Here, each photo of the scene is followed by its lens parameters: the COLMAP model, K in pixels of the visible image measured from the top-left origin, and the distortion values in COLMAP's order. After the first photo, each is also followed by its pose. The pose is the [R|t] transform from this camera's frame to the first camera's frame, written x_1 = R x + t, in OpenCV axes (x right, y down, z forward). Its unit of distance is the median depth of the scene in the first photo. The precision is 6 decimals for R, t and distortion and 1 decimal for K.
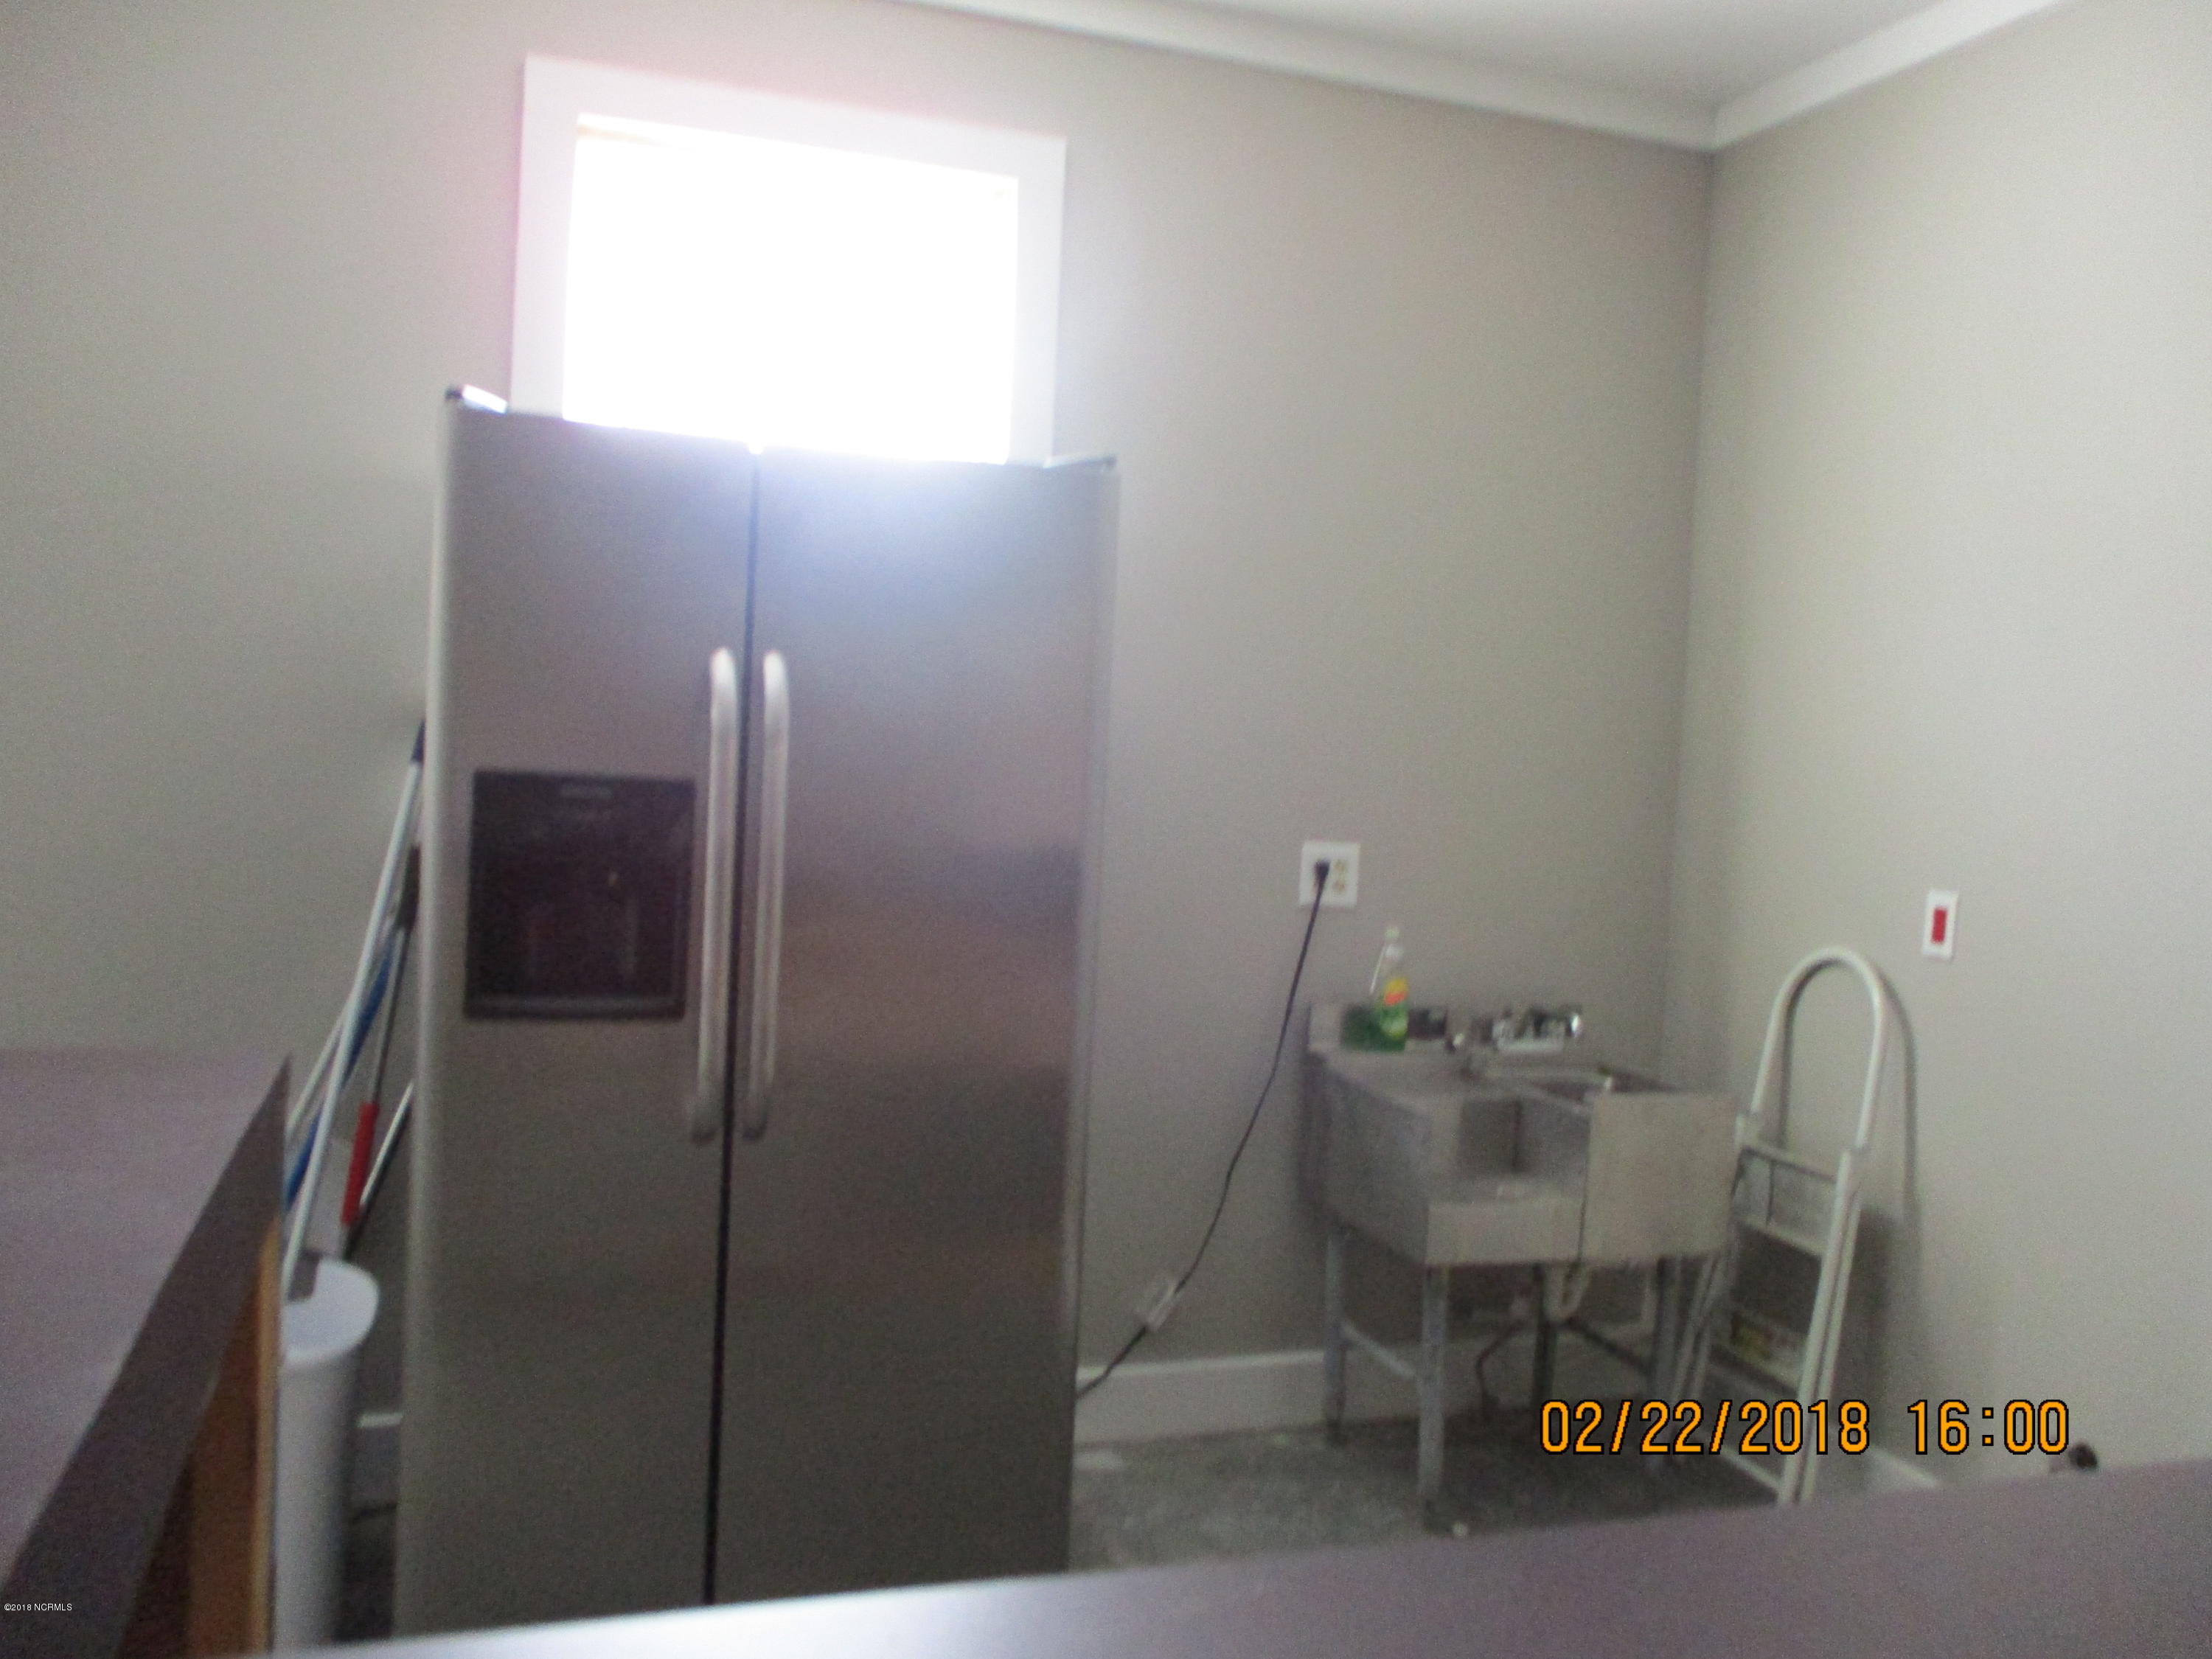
lens RADIAL K [[1850.3, 0, 1106.0], [0, 1850.3, 829.5], [0, 0, 1]] dist [-0.033457, 0.000345]
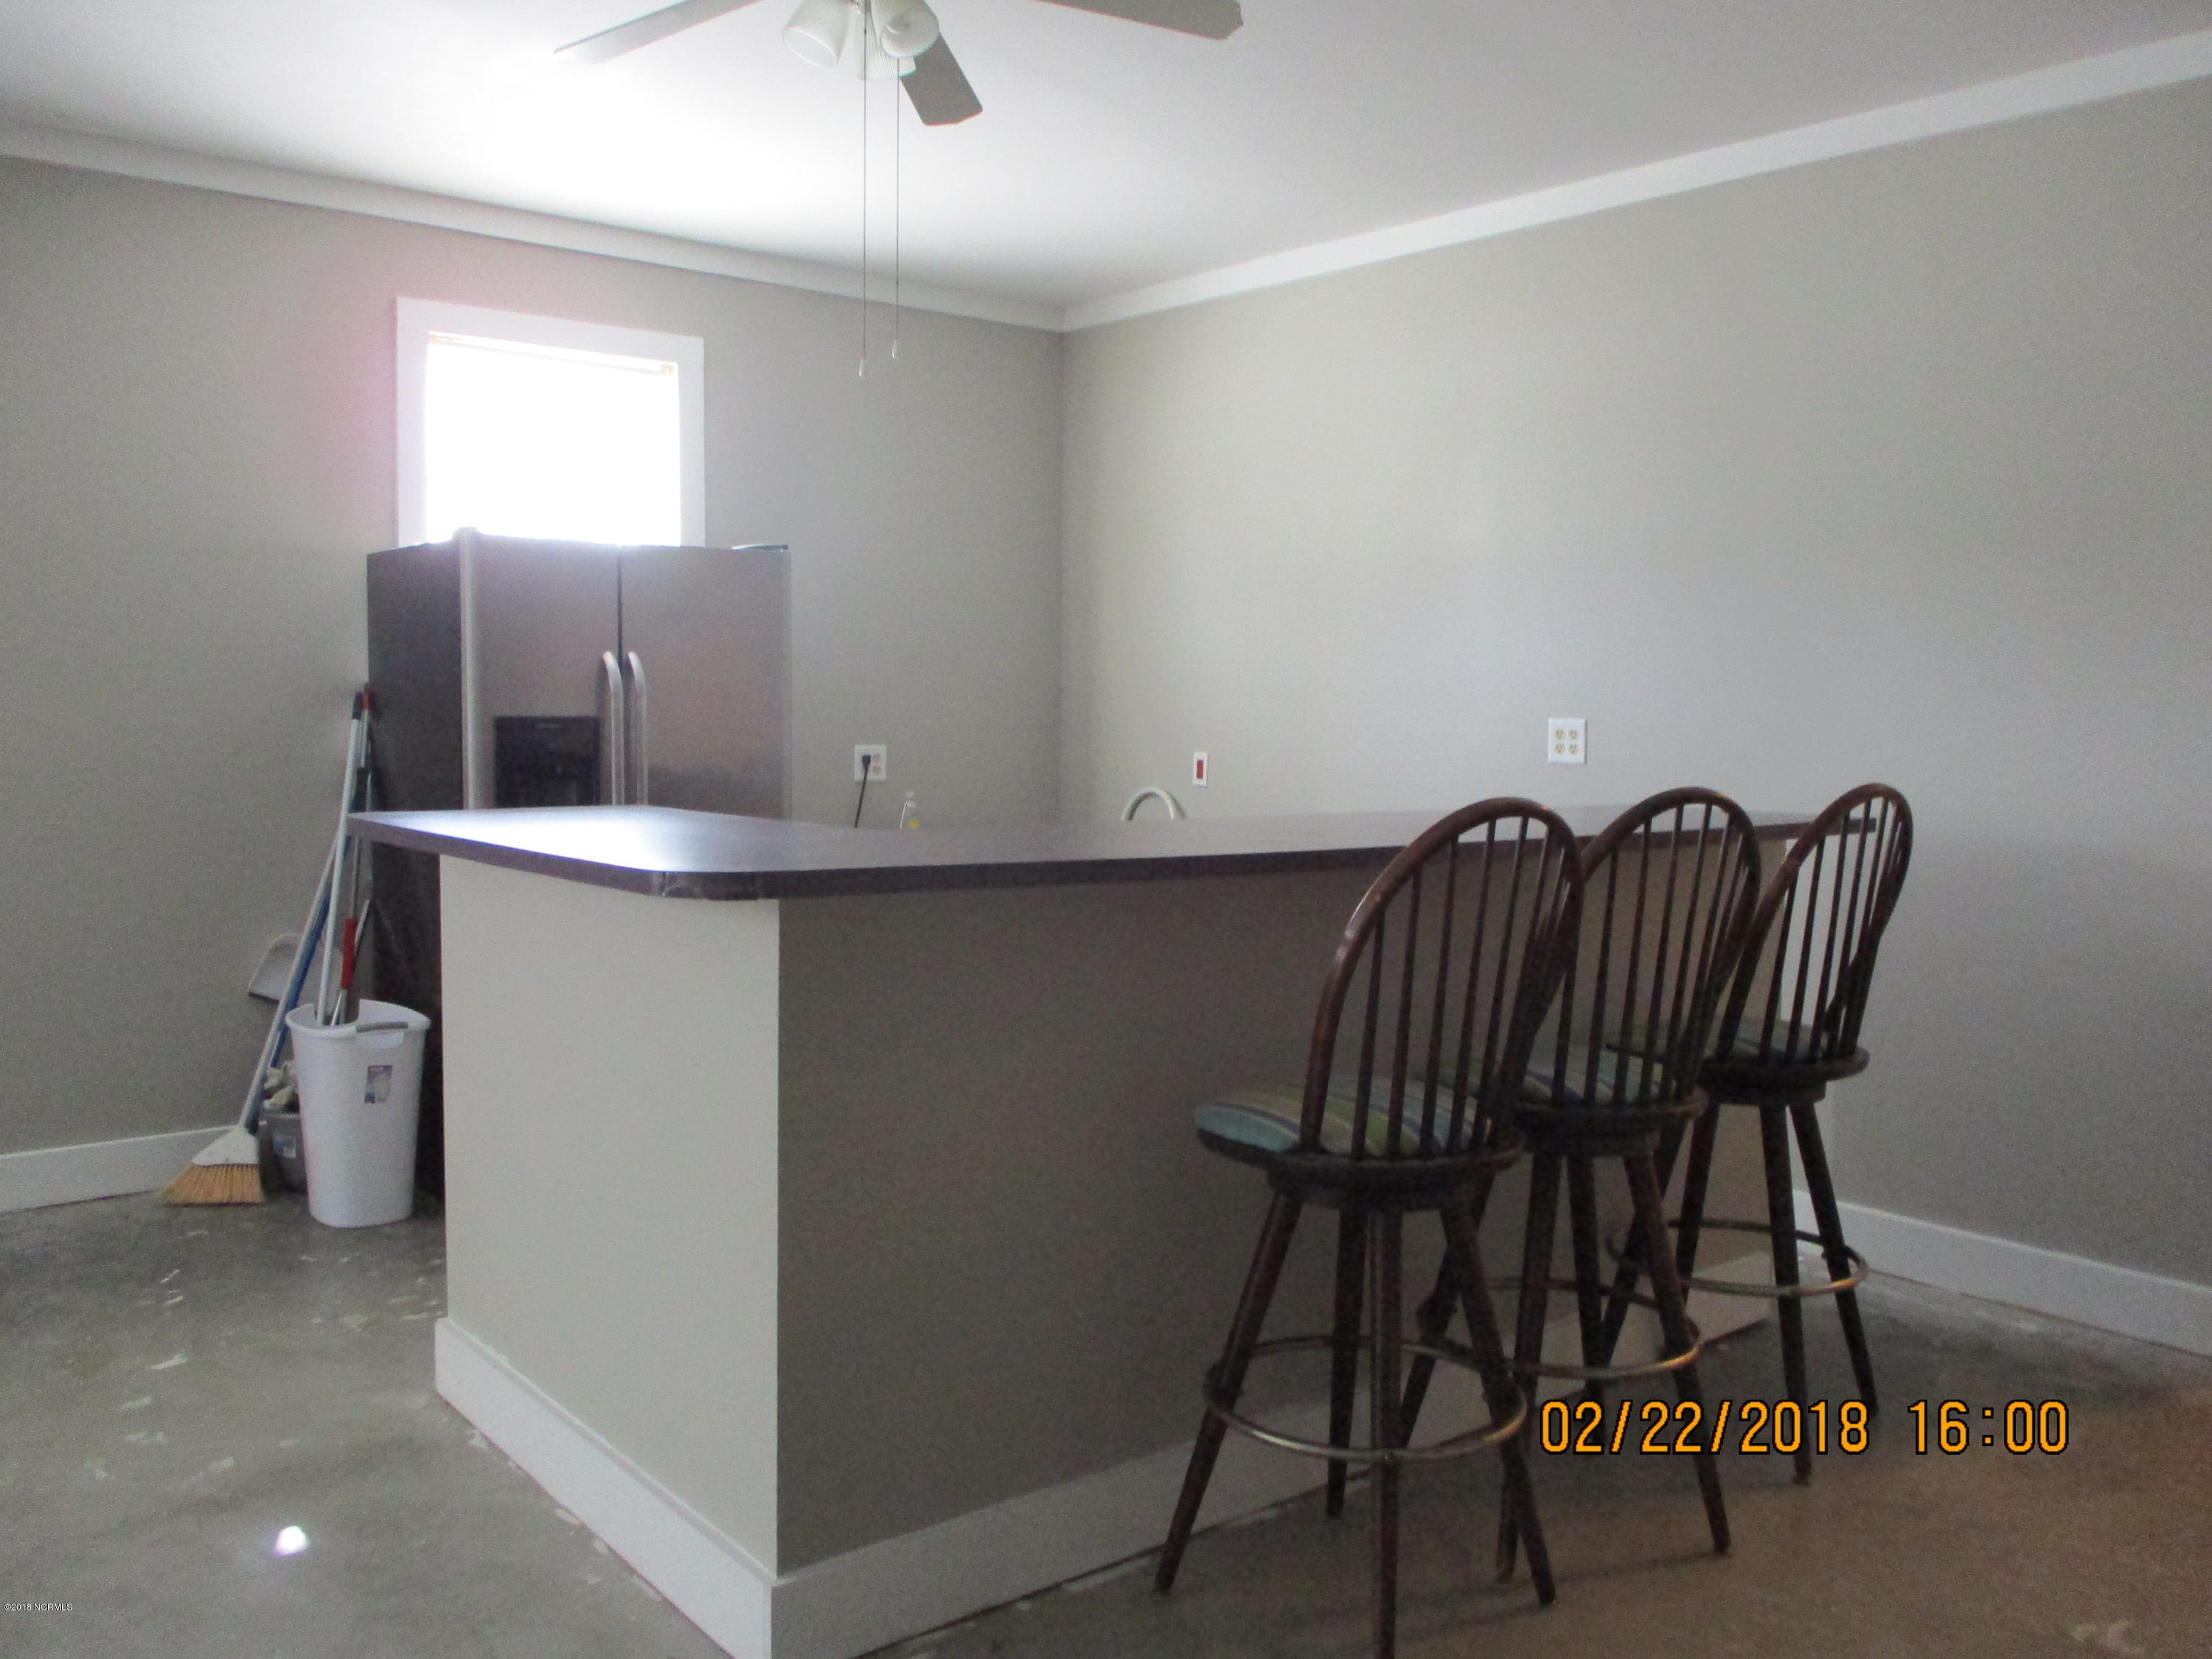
lens RADIAL K [[1850.3, 0, 1106.0], [0, 1850.3, 829.5], [0, 0, 1]] dist [-0.033457, 0.000345]
pose [[0.941051, -0.063042, 0.332339, -0.264532], [0.051611, 0.997736, 0.043121, 0.025173], [-0.334305, -0.023426, 0.942174, -0.734218]]
